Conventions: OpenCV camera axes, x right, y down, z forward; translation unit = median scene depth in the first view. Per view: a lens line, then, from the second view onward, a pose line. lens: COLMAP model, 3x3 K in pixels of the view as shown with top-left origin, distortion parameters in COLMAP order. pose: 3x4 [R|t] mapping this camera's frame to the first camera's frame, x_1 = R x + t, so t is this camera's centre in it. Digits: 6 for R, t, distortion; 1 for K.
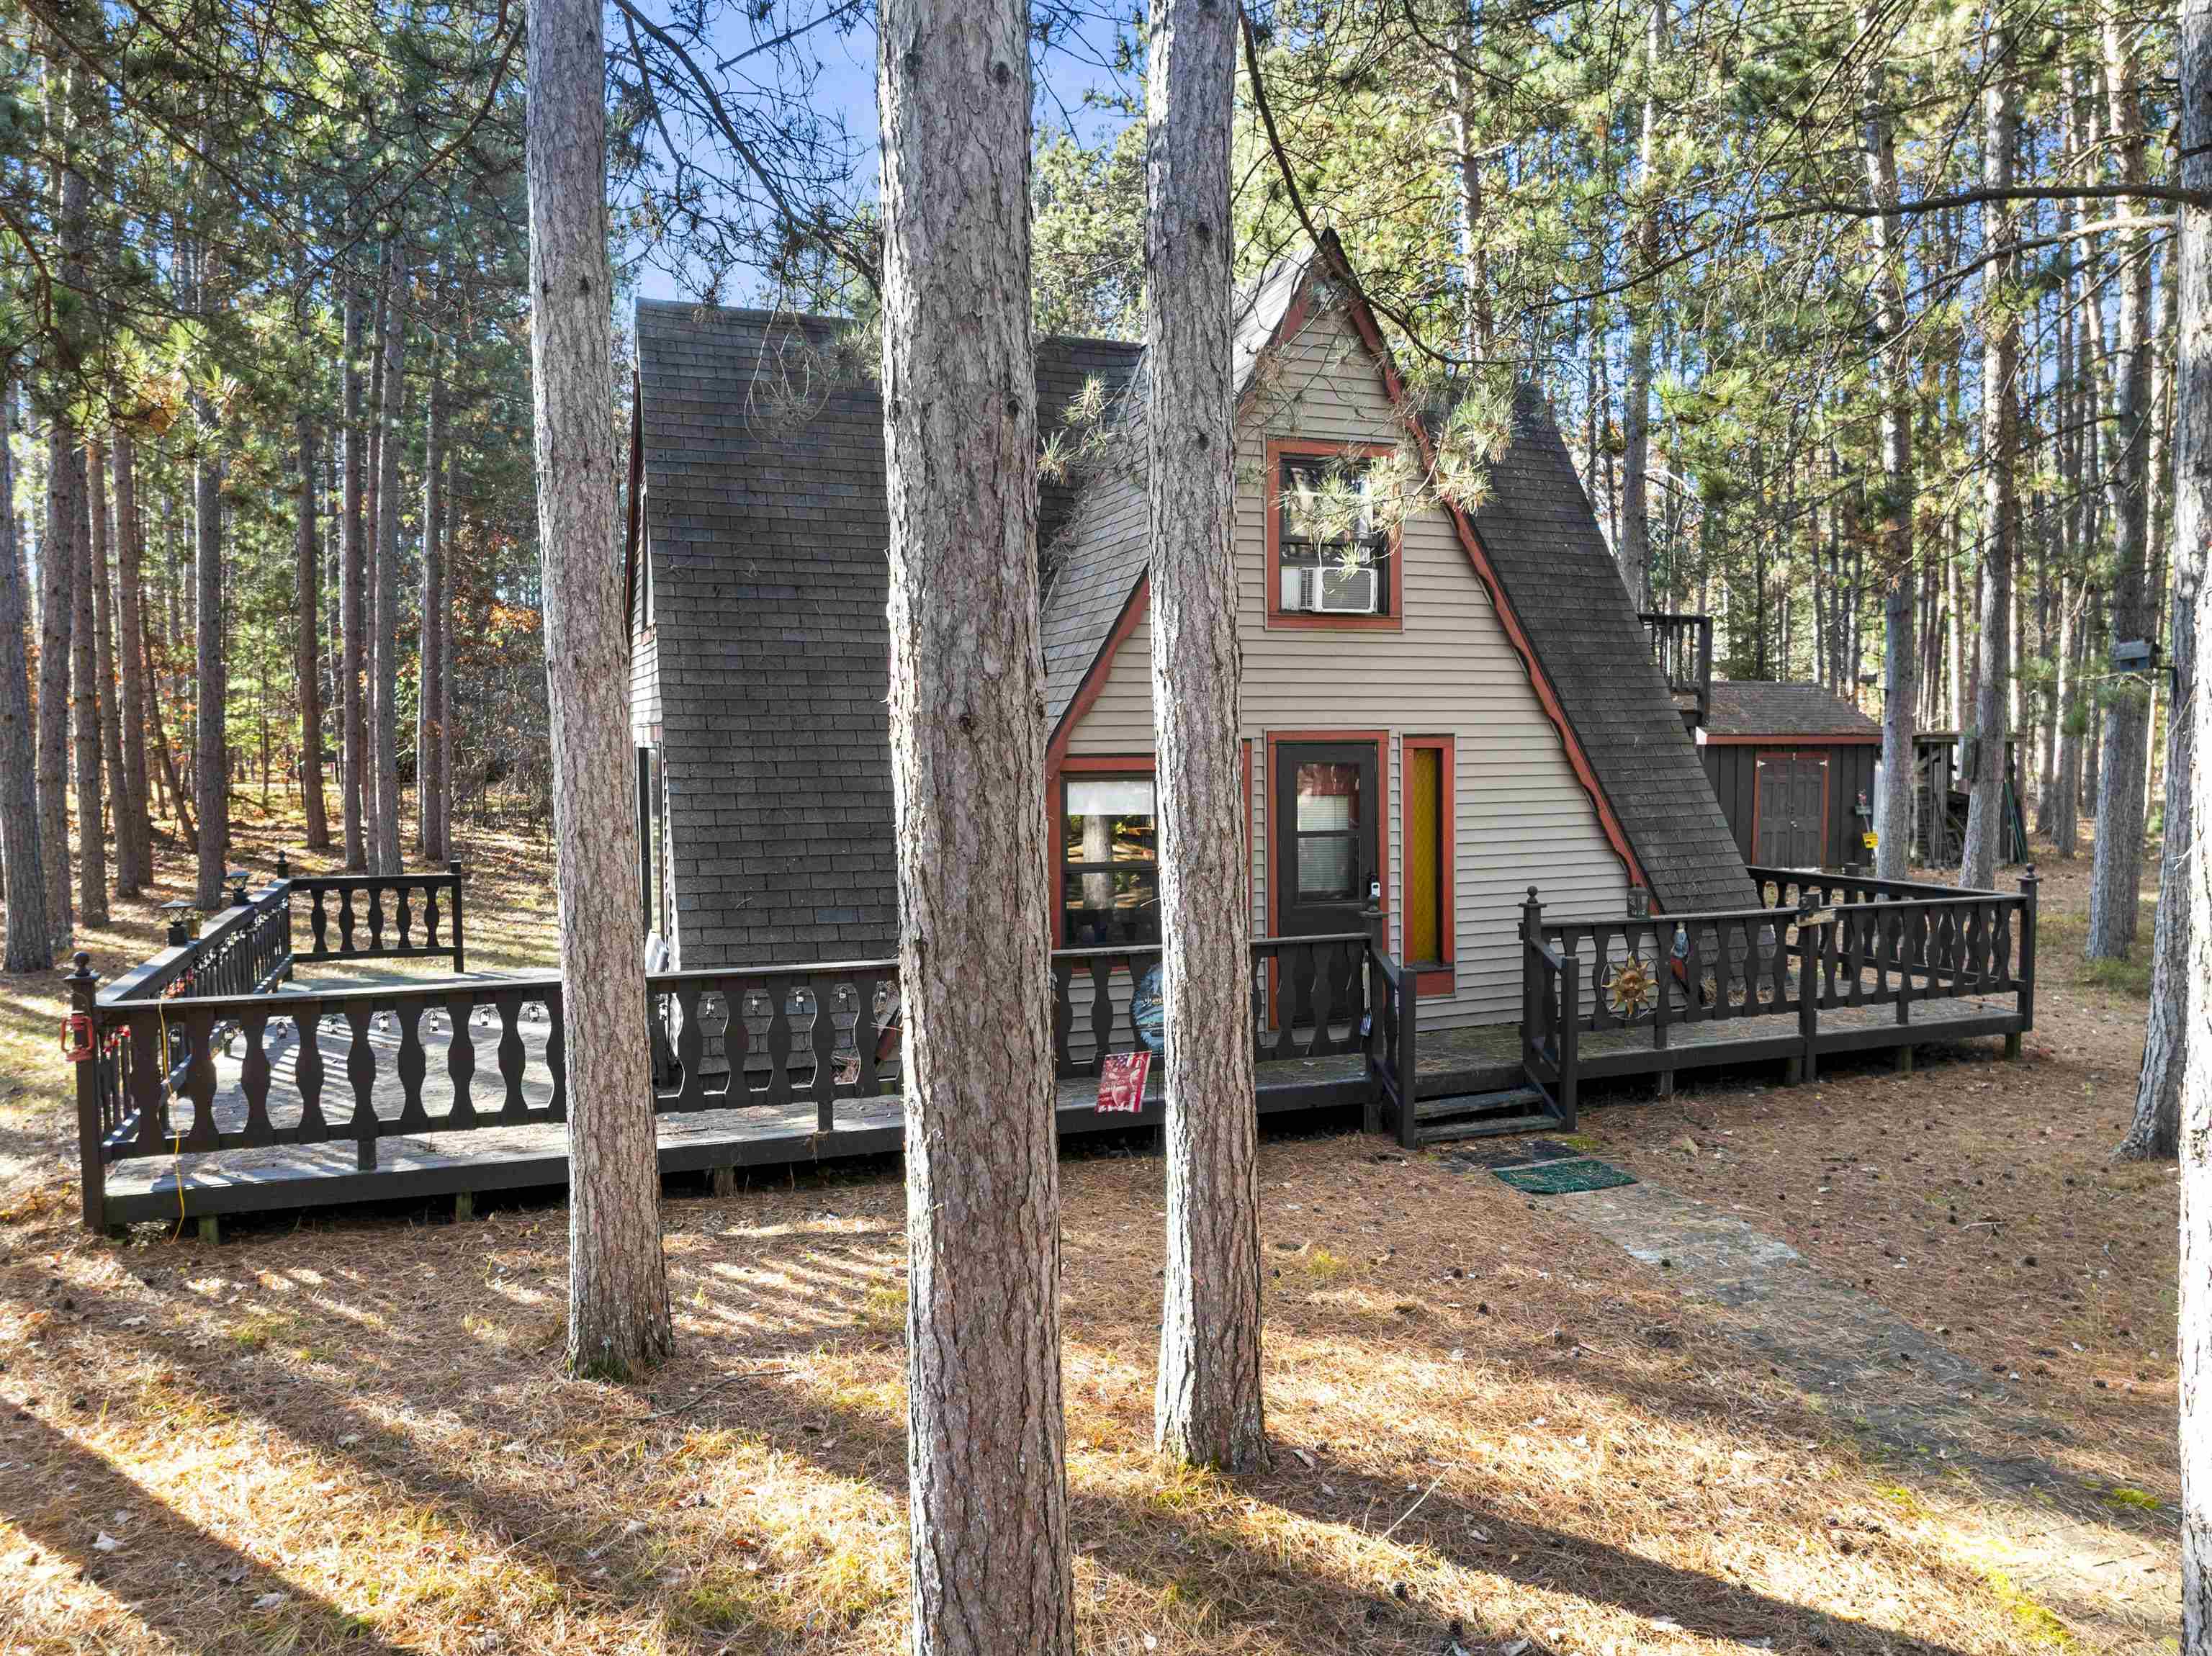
lens RADIAL K [[1608.9, 0, 1106.0], [0, 1608.9, 828.0], [0, 0, 1]] dist [-0.071931, 0.041995]
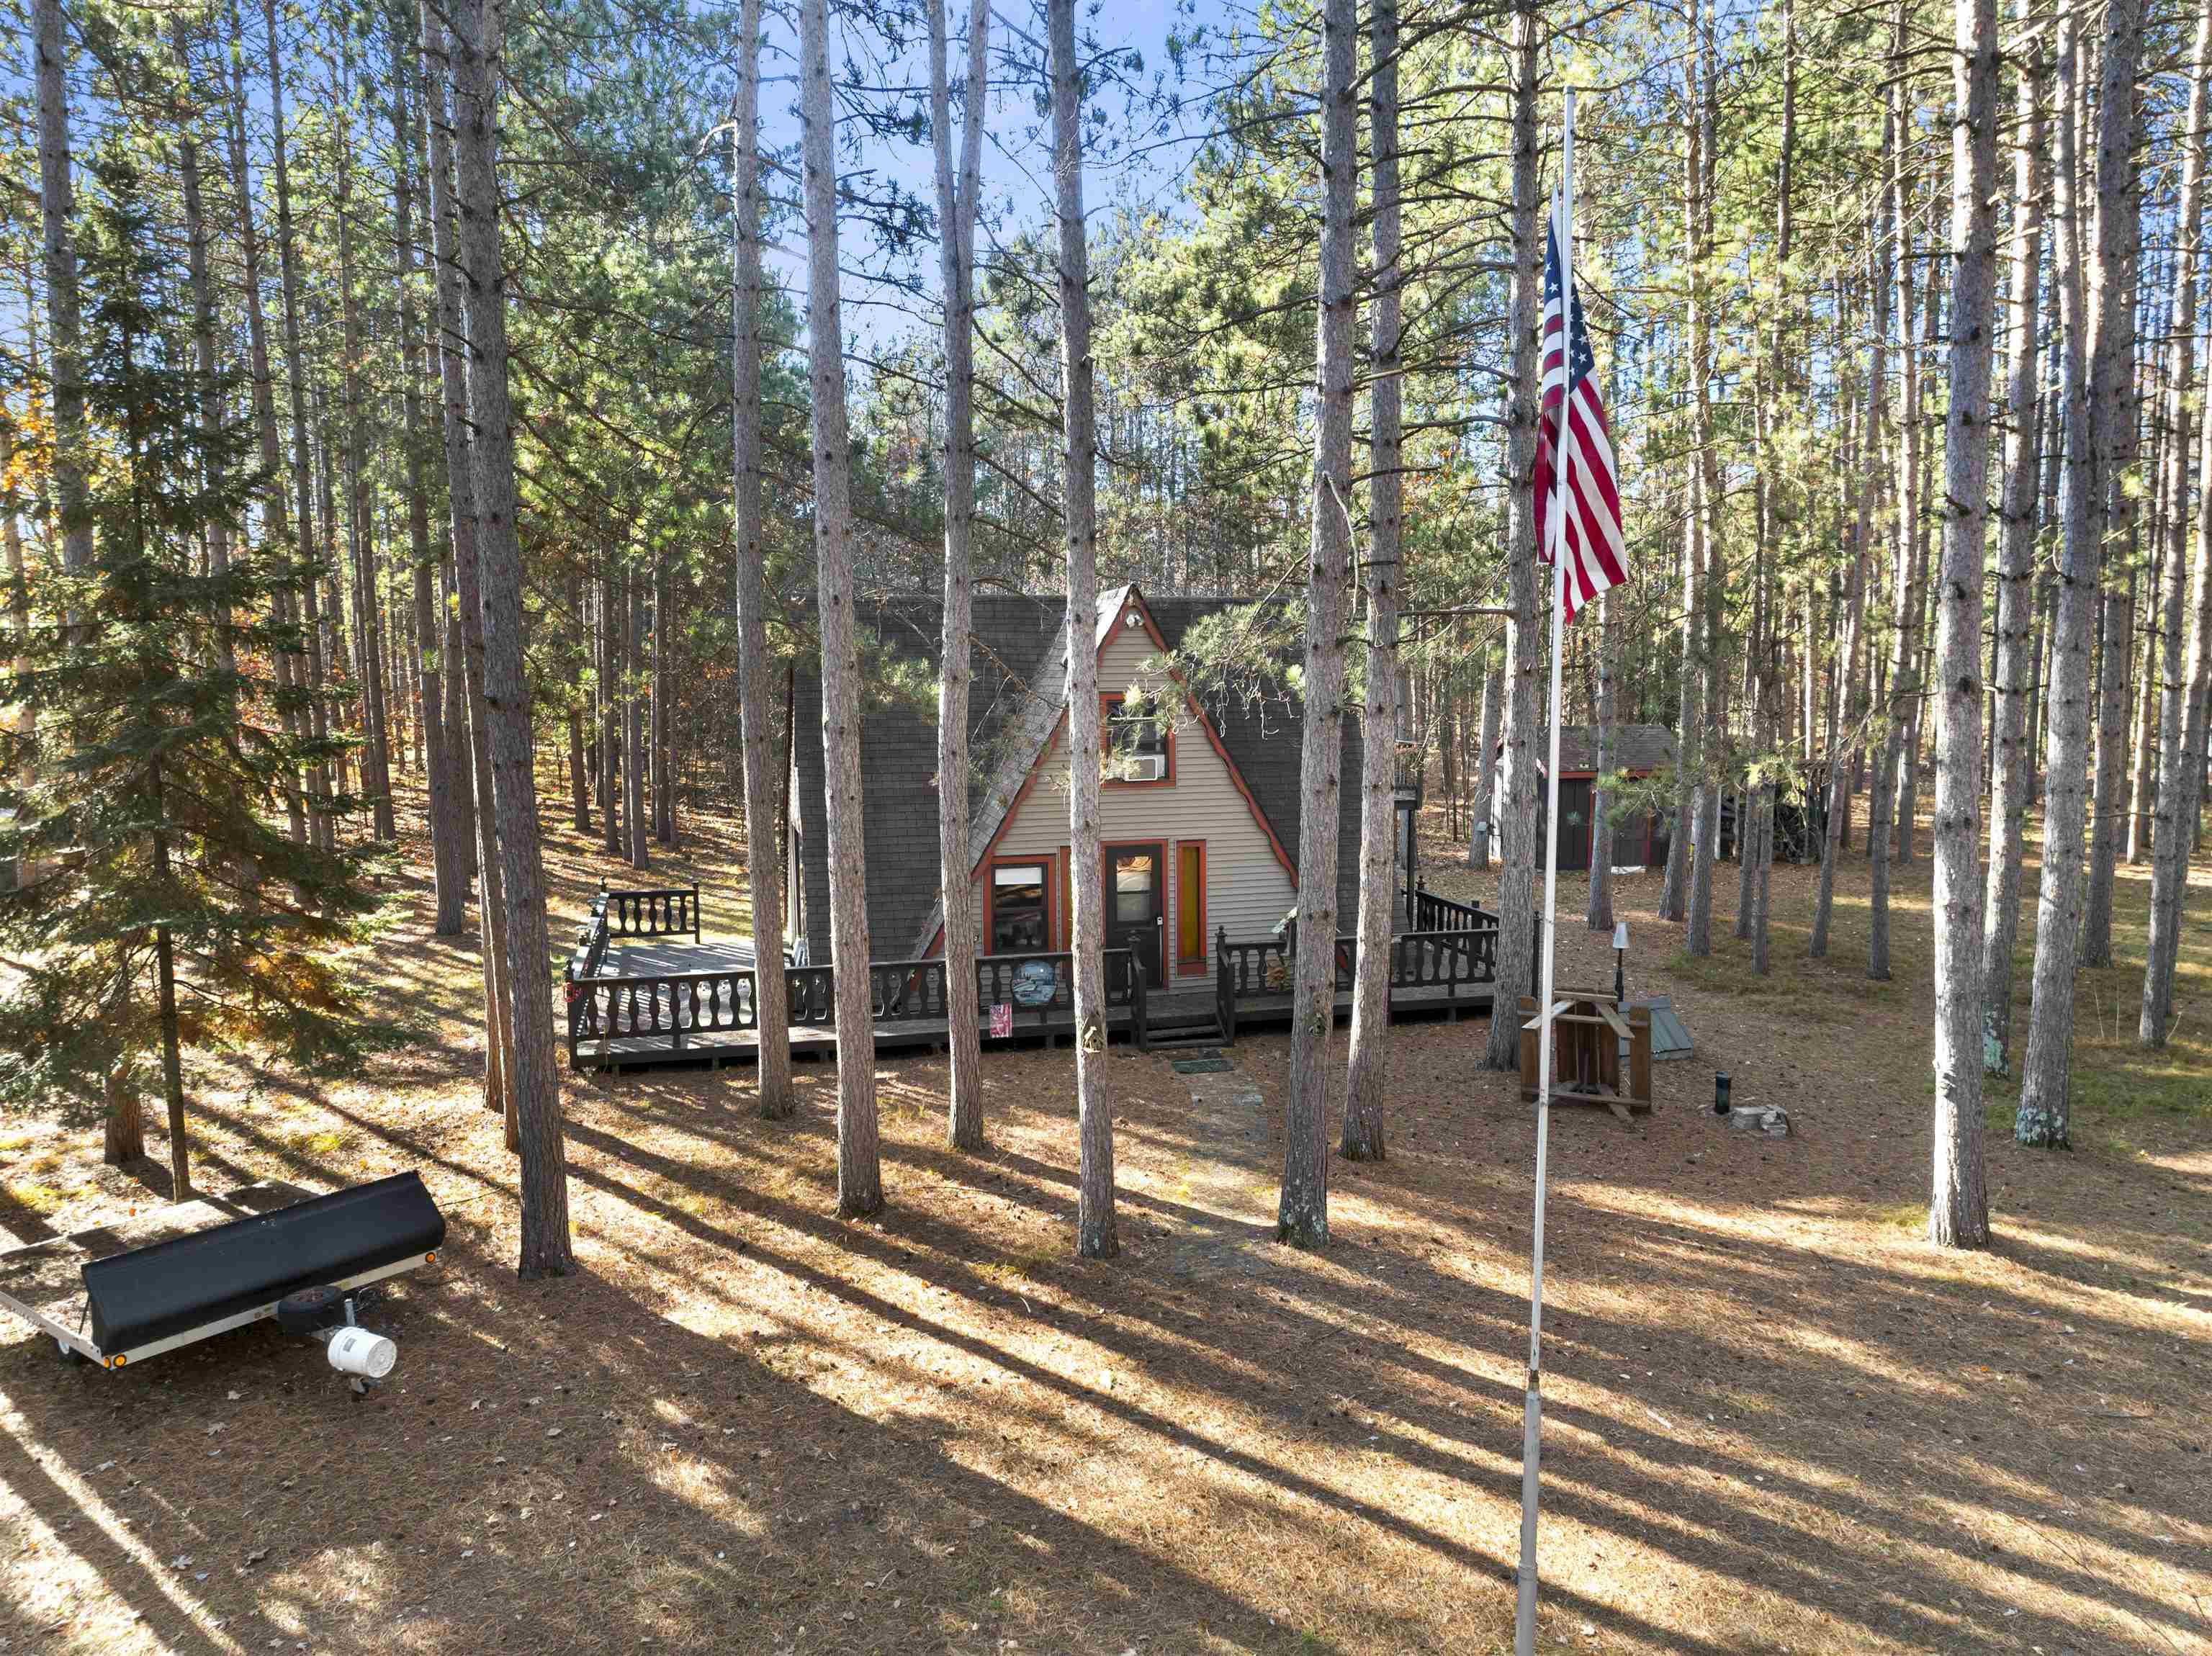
lens RADIAL K [[1612.6, 0, 1104.9], [0, 1612.6, 815.3], [0, 0, 1]] dist [-0.050946, 0.007820]
pose [[0.993713, 0.011533, -0.111364, 0.466922], [-0.006263, 0.998849, 0.047558, -0.267583], [0.111784, -0.046561, 0.992641, -1.387172]]
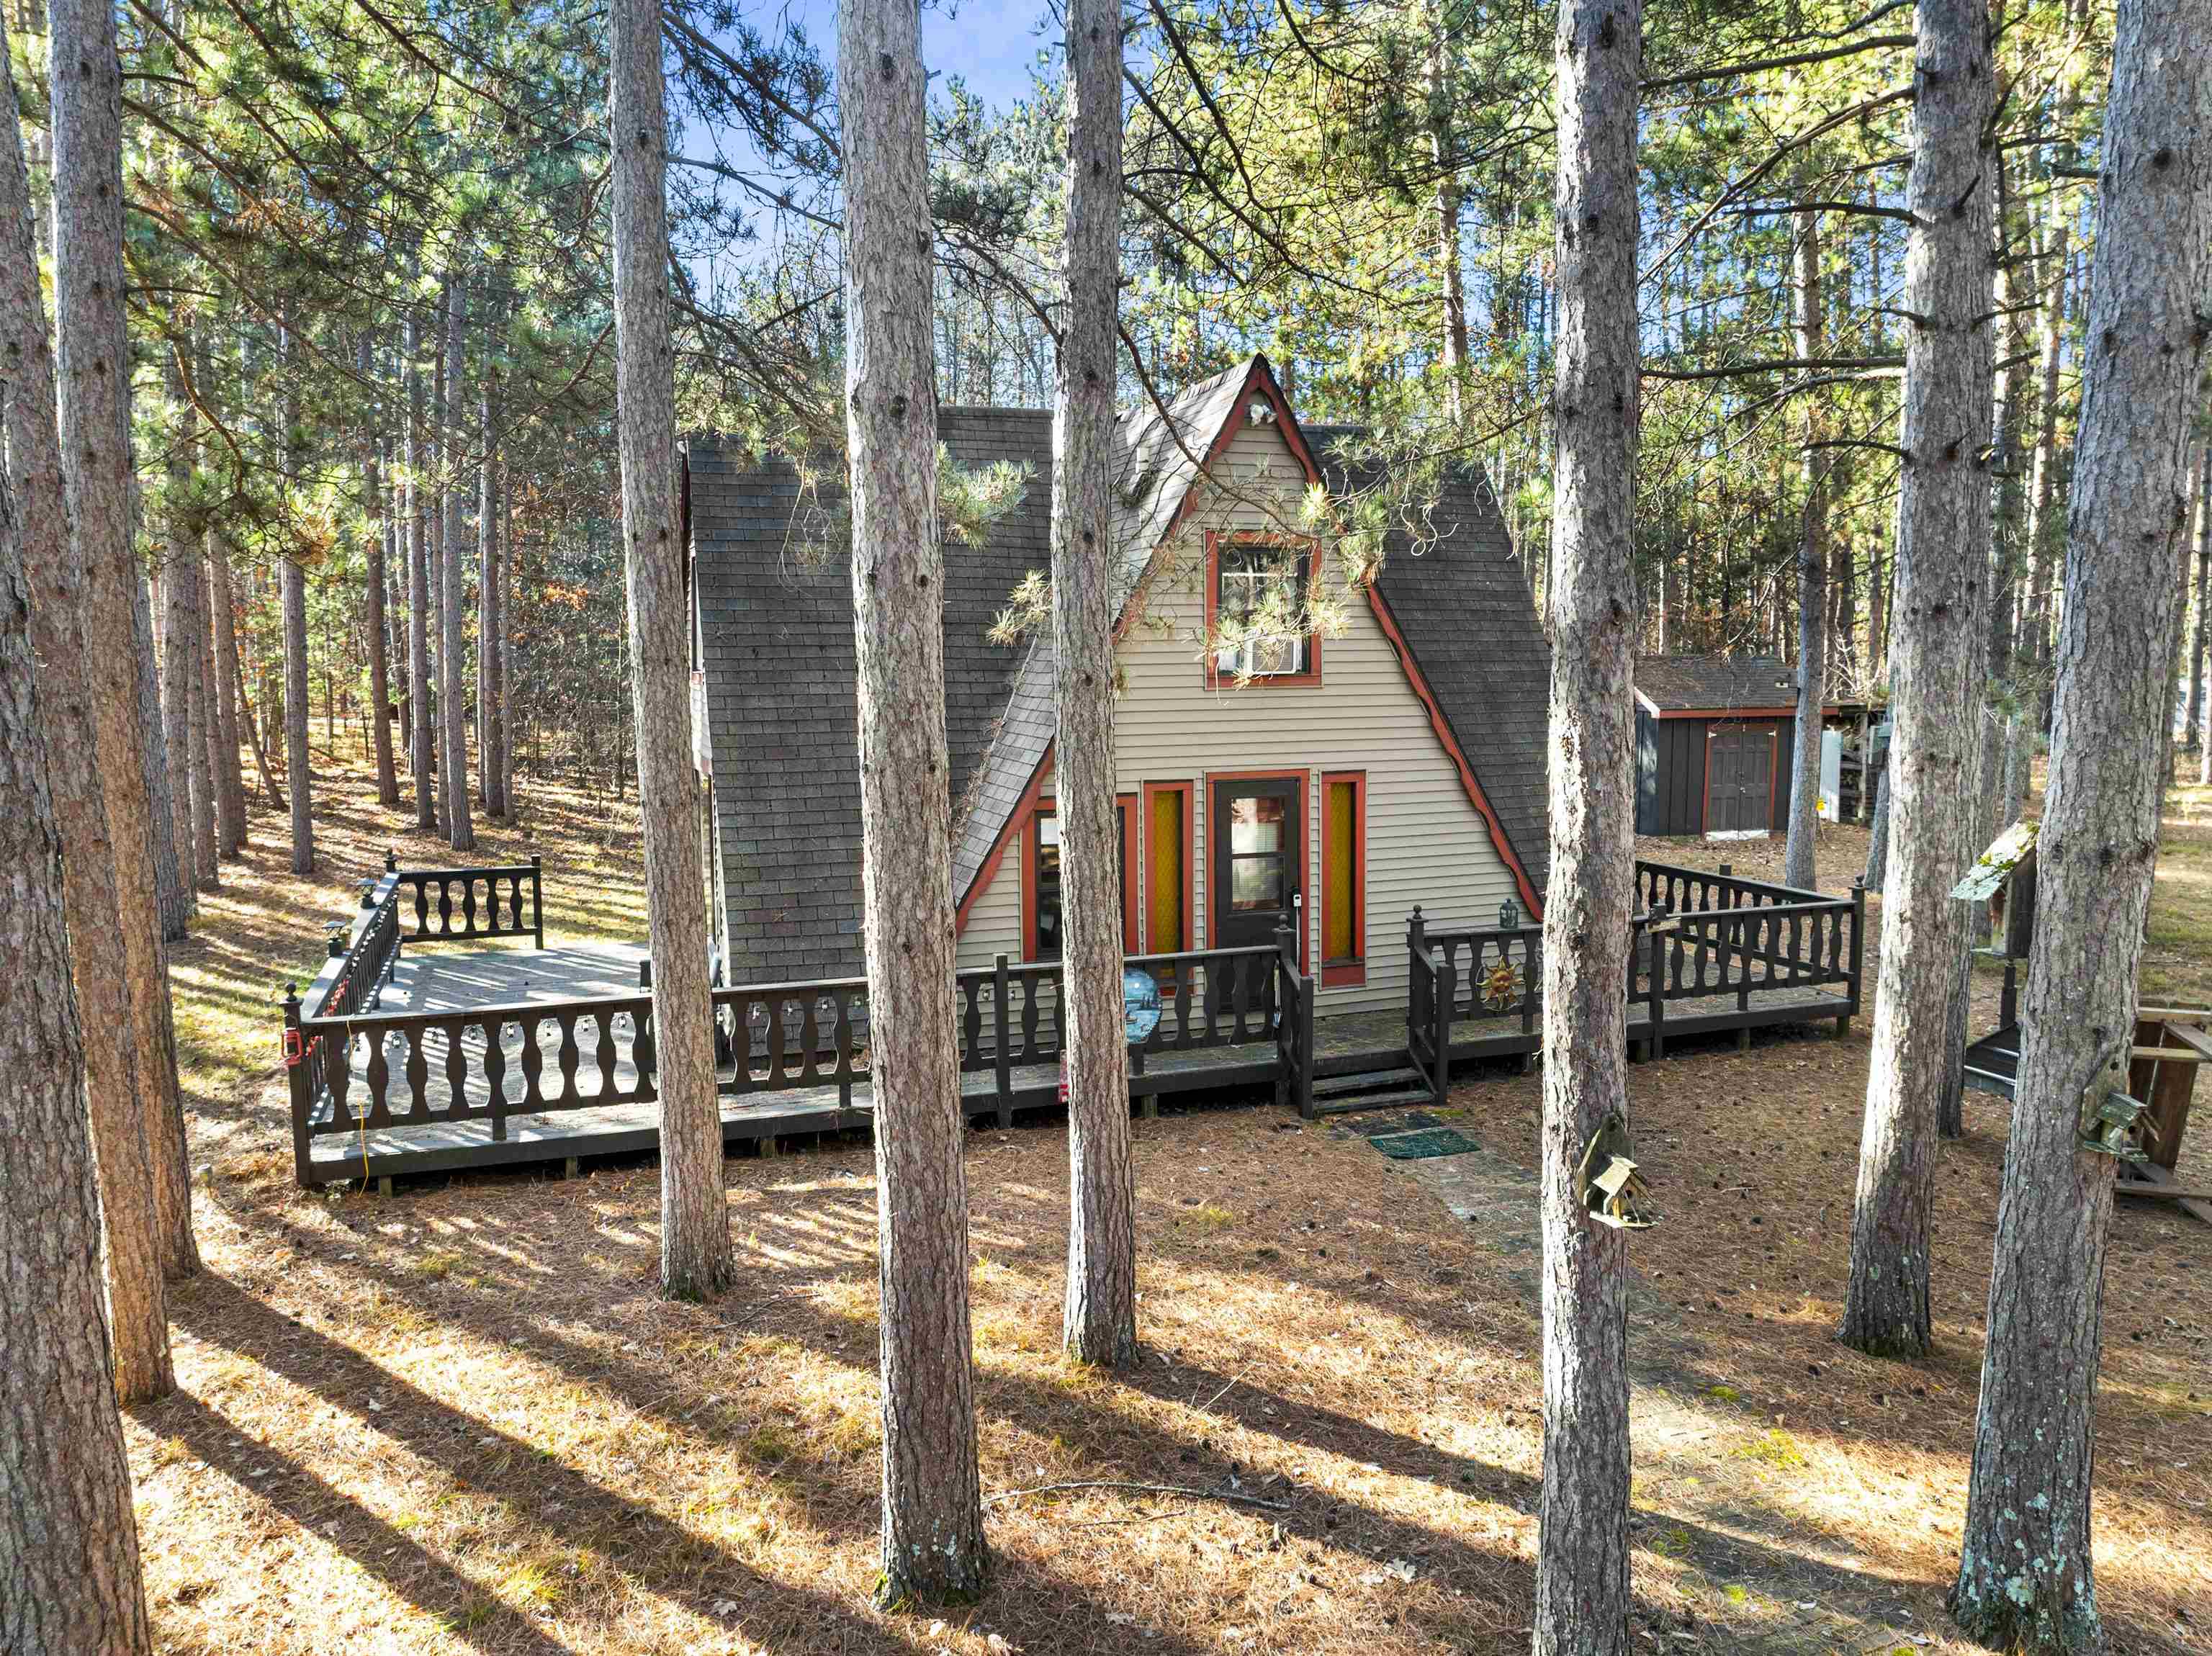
lens RADIAL K [[1612.6, 0, 1104.9], [0, 1612.6, 815.3], [0, 0, 1]] dist [-0.050946, 0.007820]
pose [[0.999748, 0.001603, -0.022401, 0.072364], [-0.000495, 0.998780, 0.049384, -0.126443], [0.022453, -0.049360, 0.998529, -0.322811]]
